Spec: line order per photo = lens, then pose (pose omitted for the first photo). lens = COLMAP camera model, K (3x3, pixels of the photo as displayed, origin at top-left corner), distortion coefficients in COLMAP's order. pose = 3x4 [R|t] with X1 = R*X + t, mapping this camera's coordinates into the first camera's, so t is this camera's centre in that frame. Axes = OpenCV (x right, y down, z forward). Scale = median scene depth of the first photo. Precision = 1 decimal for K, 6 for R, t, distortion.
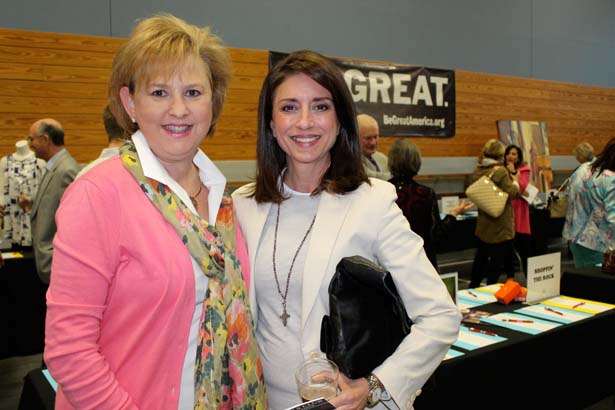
lens RADIAL K [[778.5, 0, 308.2], [0, 778.5, 204.8], [0, 0, 1]] dist [-0.135330, 0.000000]
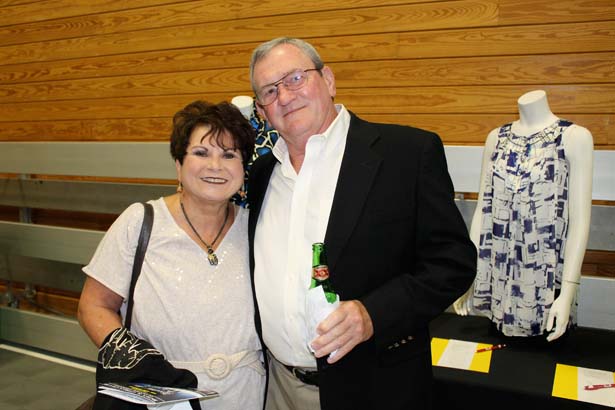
lens RADIAL K [[558.3, 0, 307.0], [0, 558.3, 204.8], [0, 0, 1]] dist [-0.029464, 0.000000]
pose [[0.621449, 0.095835, -0.777571, -0.204362], [-0.043252, 0.995173, 0.088086, -0.042076], [0.782260, -0.021109, 0.622594, 0.707839]]
